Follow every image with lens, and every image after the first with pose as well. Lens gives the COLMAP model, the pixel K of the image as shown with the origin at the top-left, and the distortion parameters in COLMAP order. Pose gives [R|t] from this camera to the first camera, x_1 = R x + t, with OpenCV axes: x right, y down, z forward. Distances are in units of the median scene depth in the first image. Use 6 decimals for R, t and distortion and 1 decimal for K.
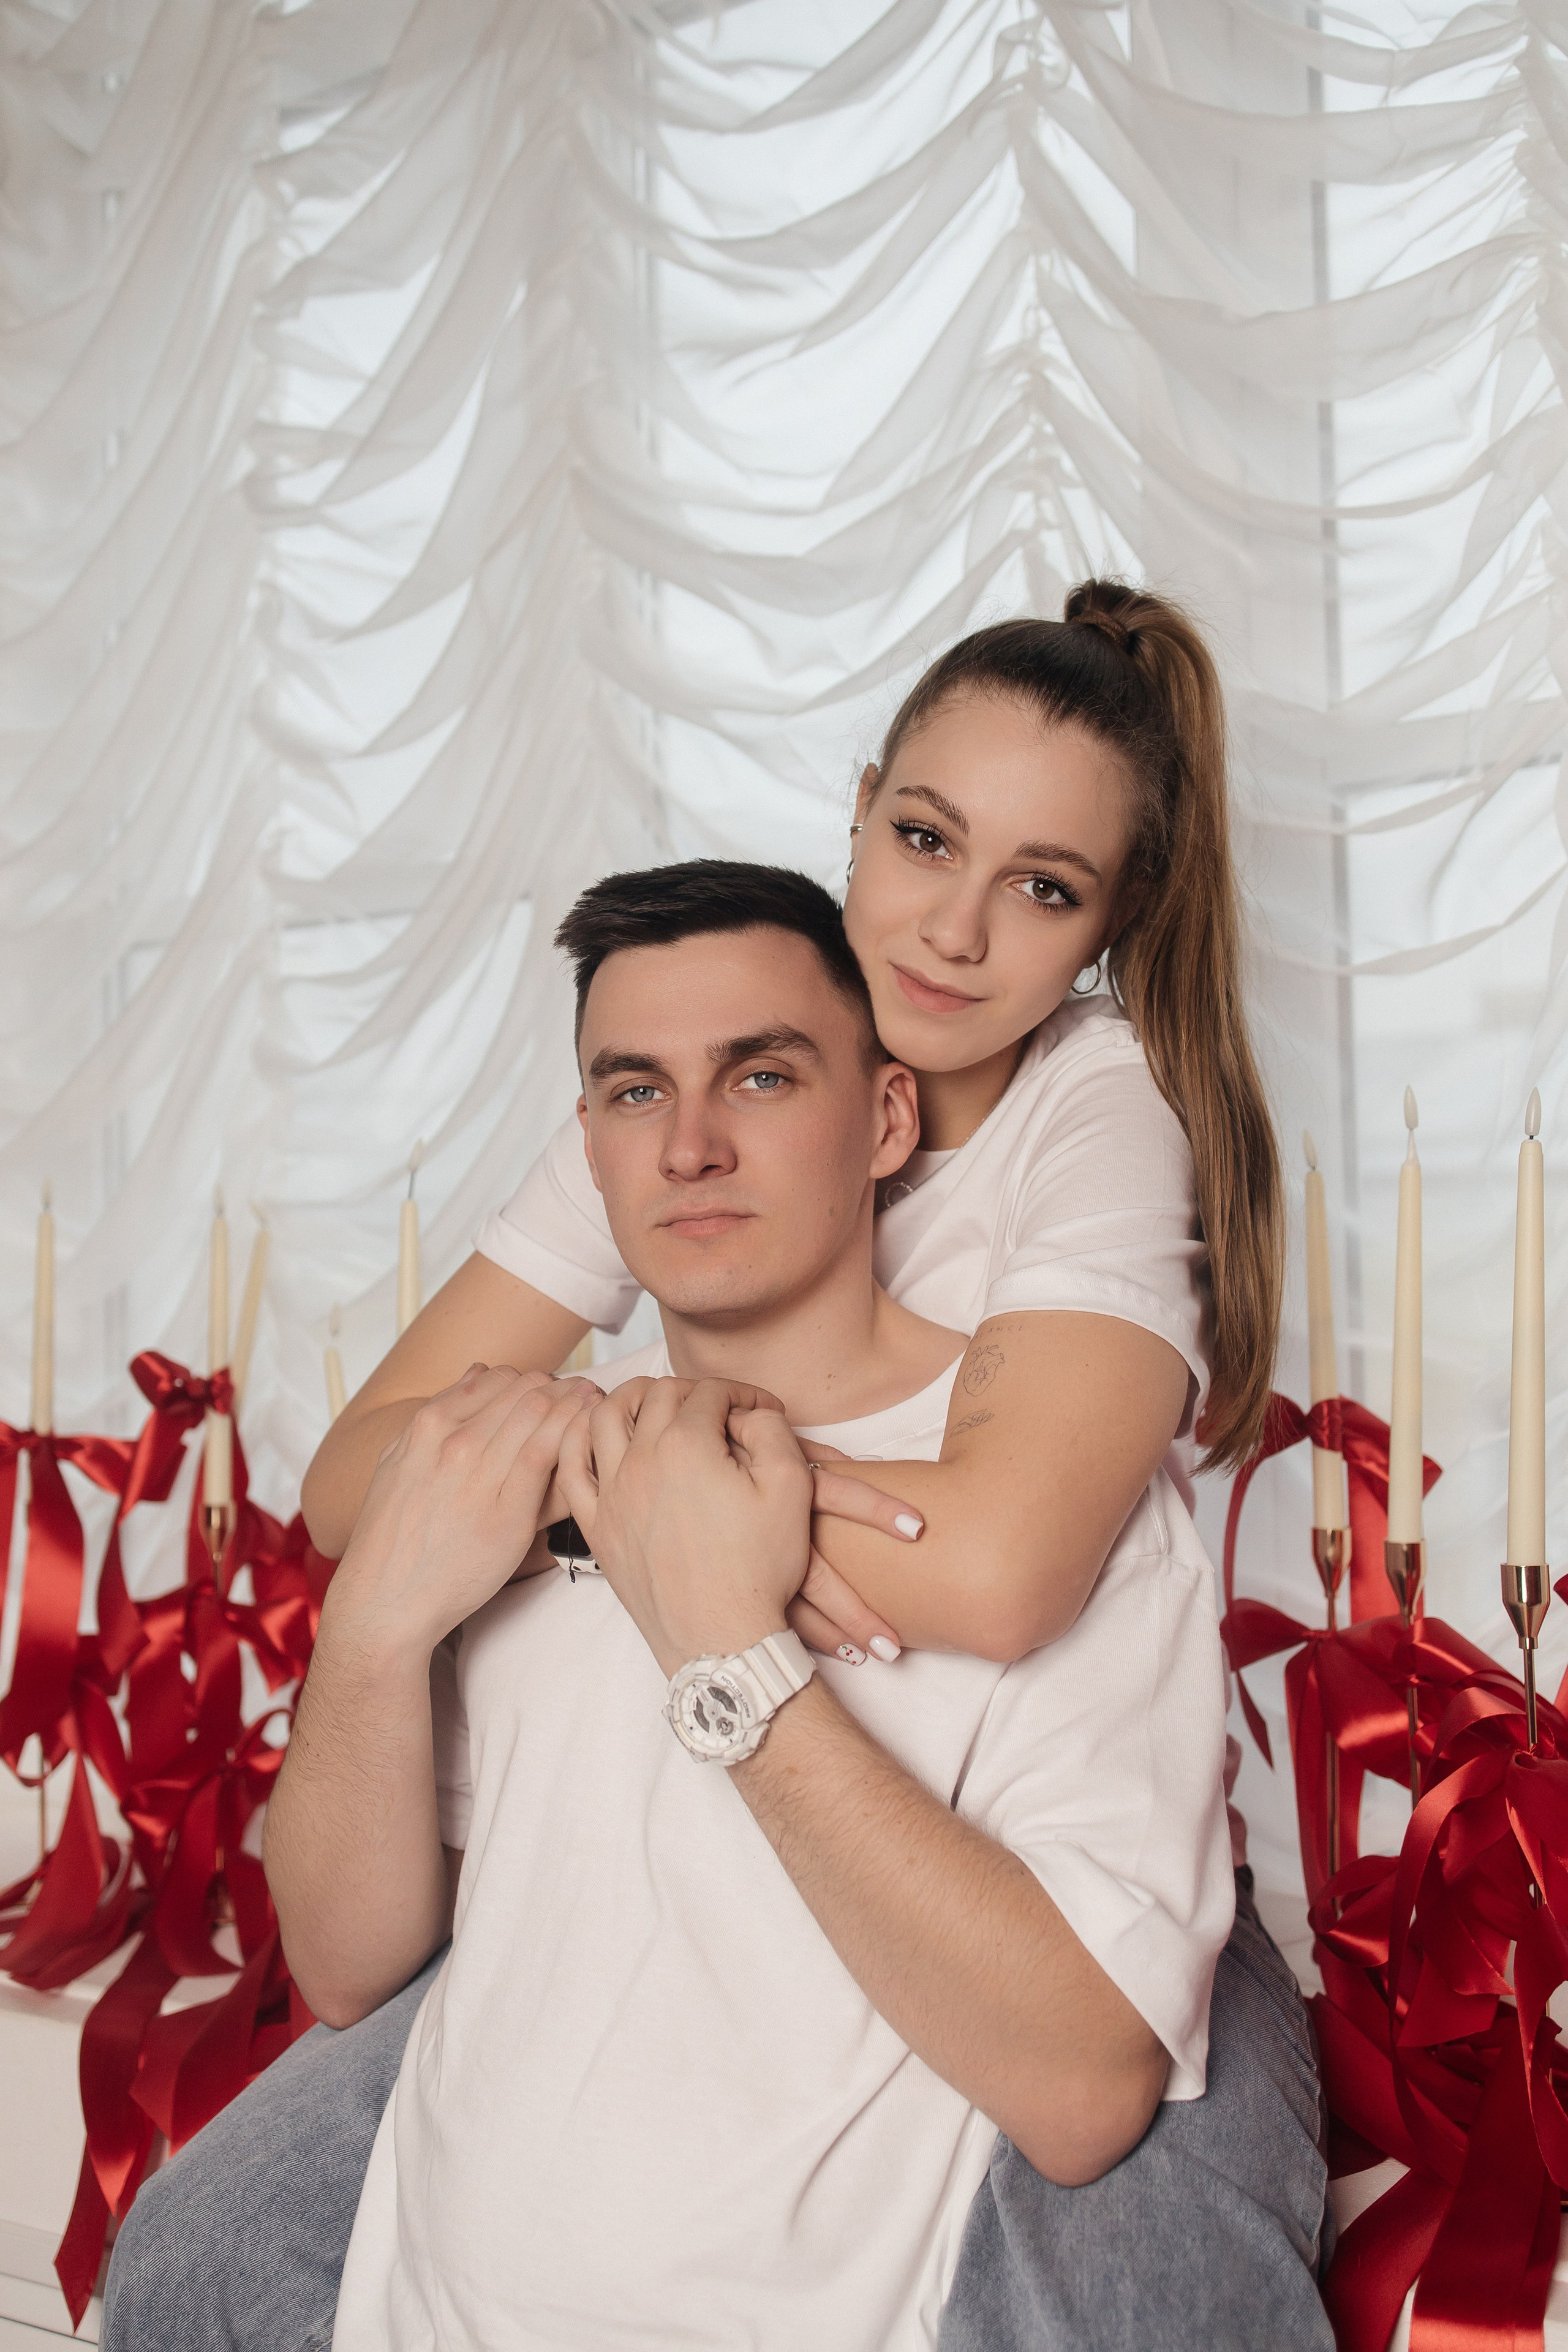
lens RADIAL K [[2497.6, 0, 732.9], [0, 2497.6, 1182.8], [0, 0, 1]] dist [-0.005189, -0.023770]
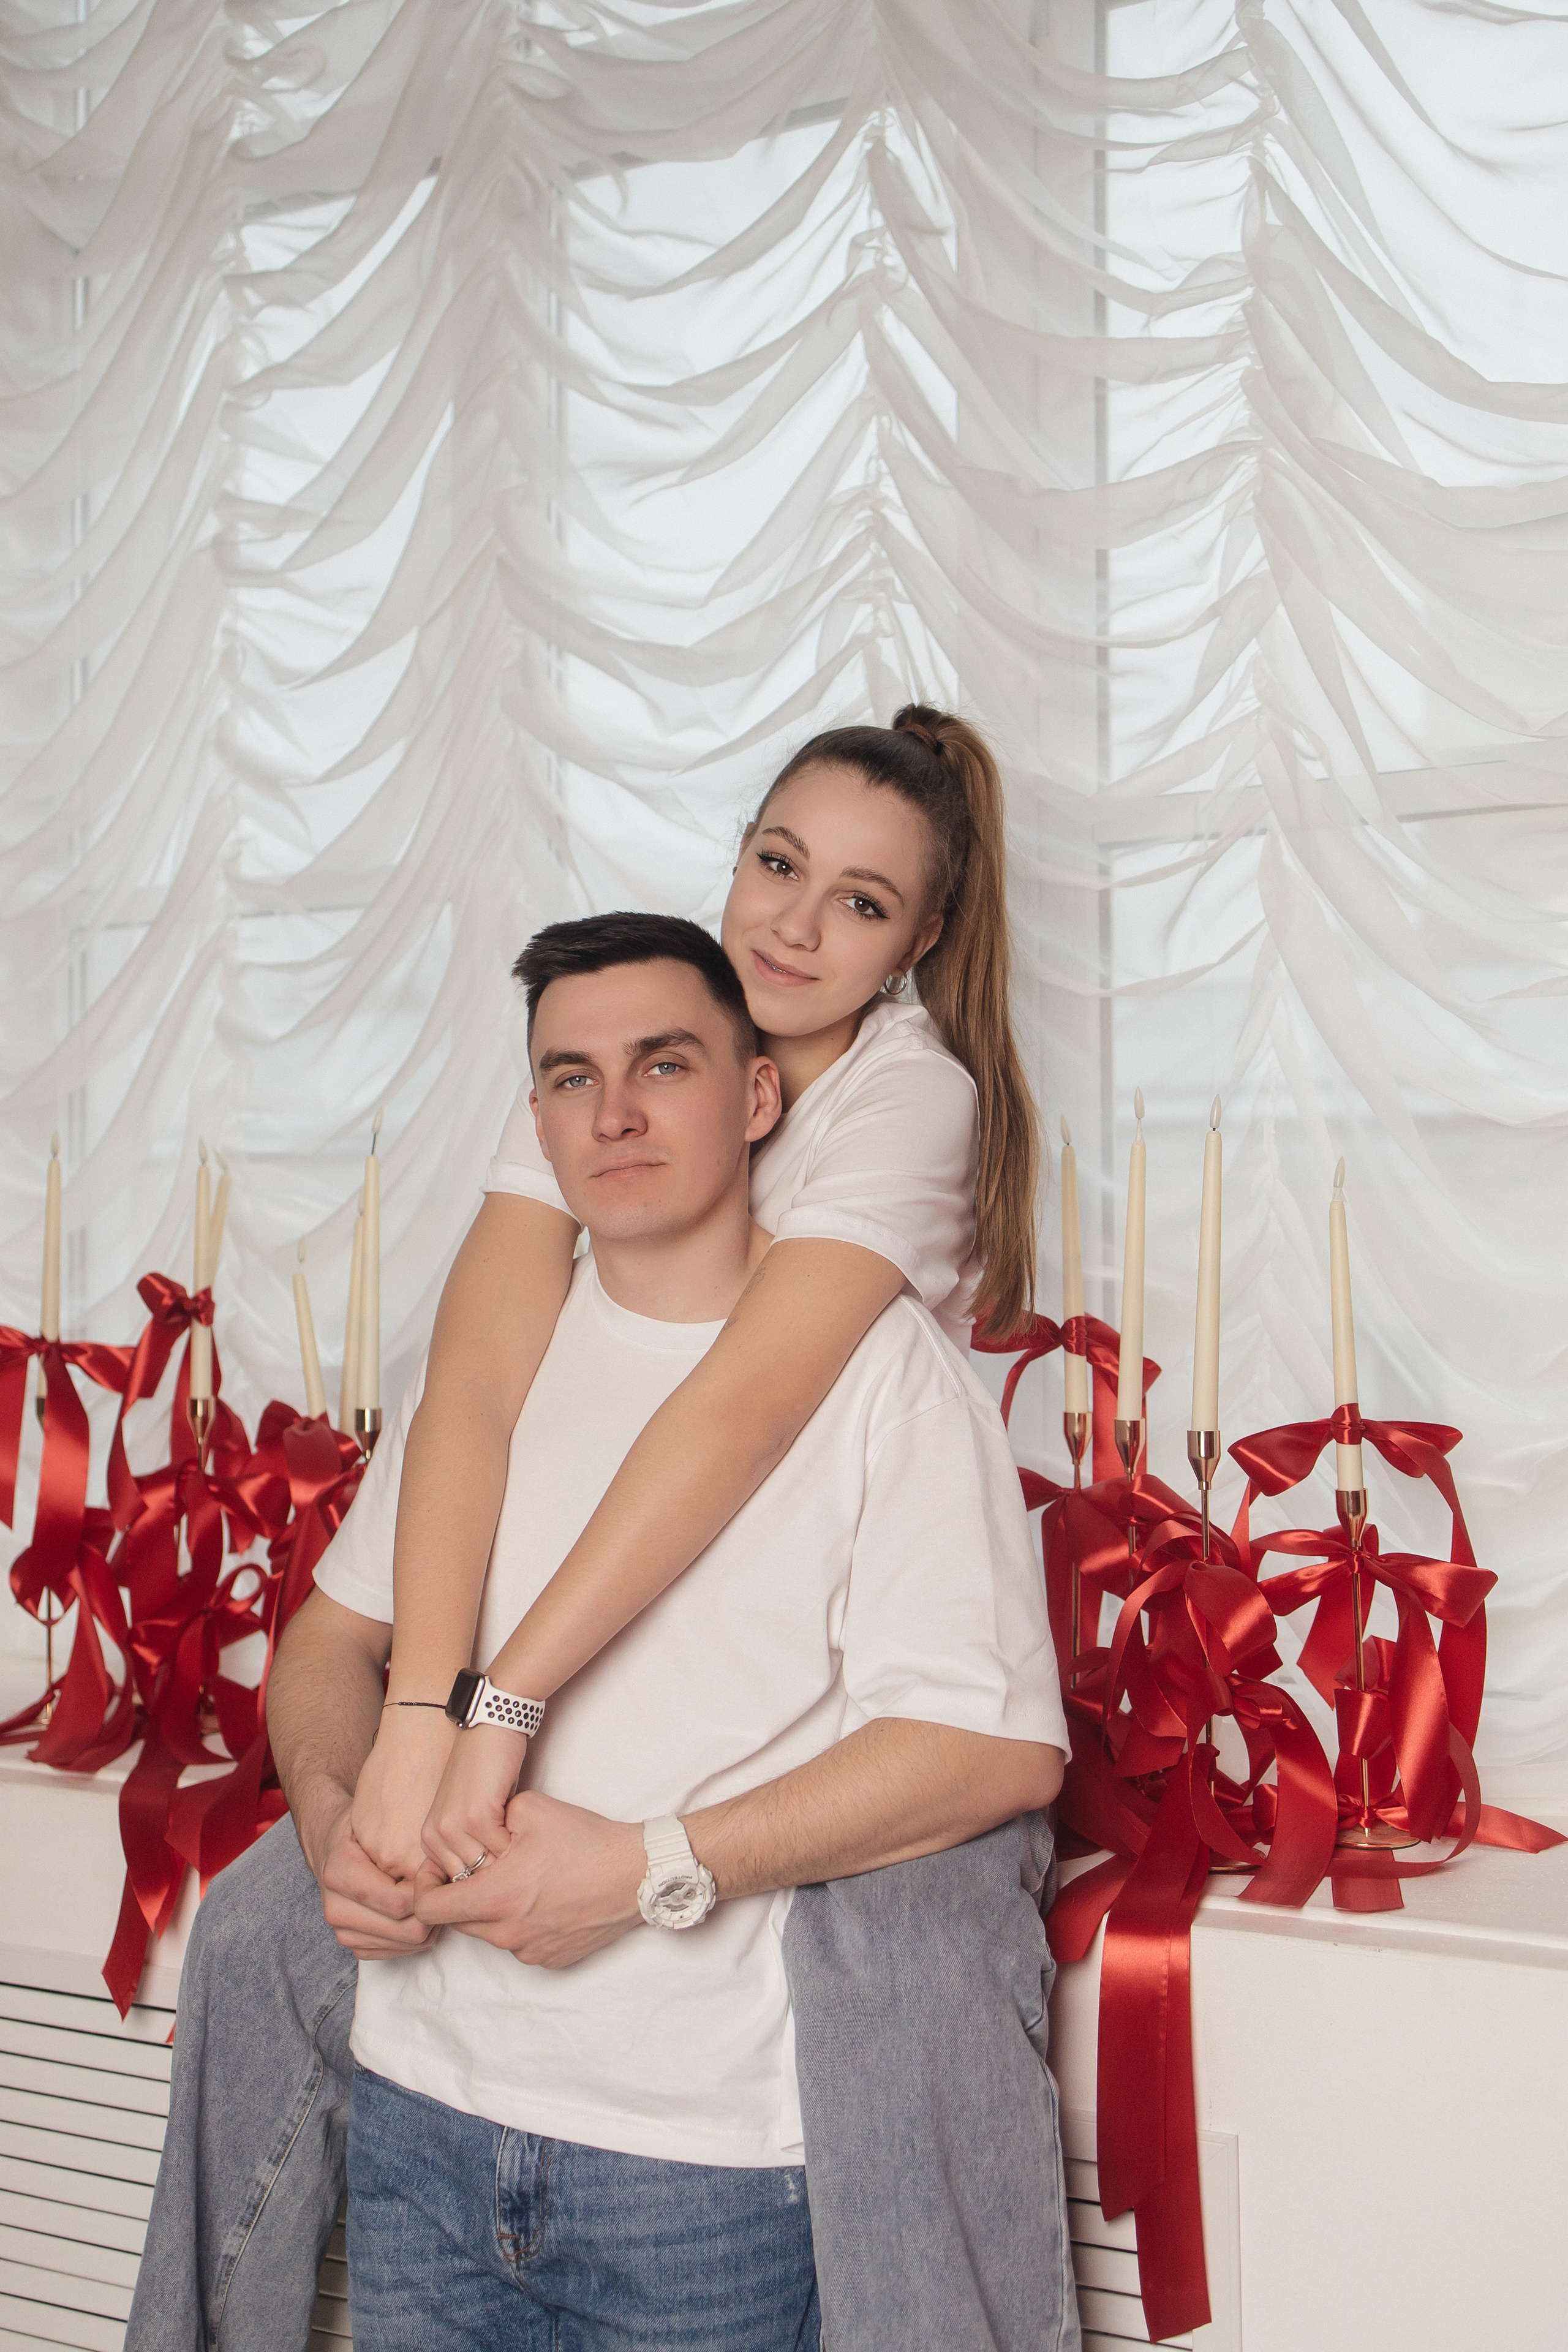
lens RADIAL K [[3151.2, 0, 782.6], [0, 3151.2, 1260.8], [0, 0, 1]] dist [-0.092597, 0.441667]
pose [[0.994471, 0.009862, 0.104549, -0.092874], [-0.016125, 0.998114, 0.059237, -0.039462], [-0.103767, -0.060596, 0.992754, -0.630054]]
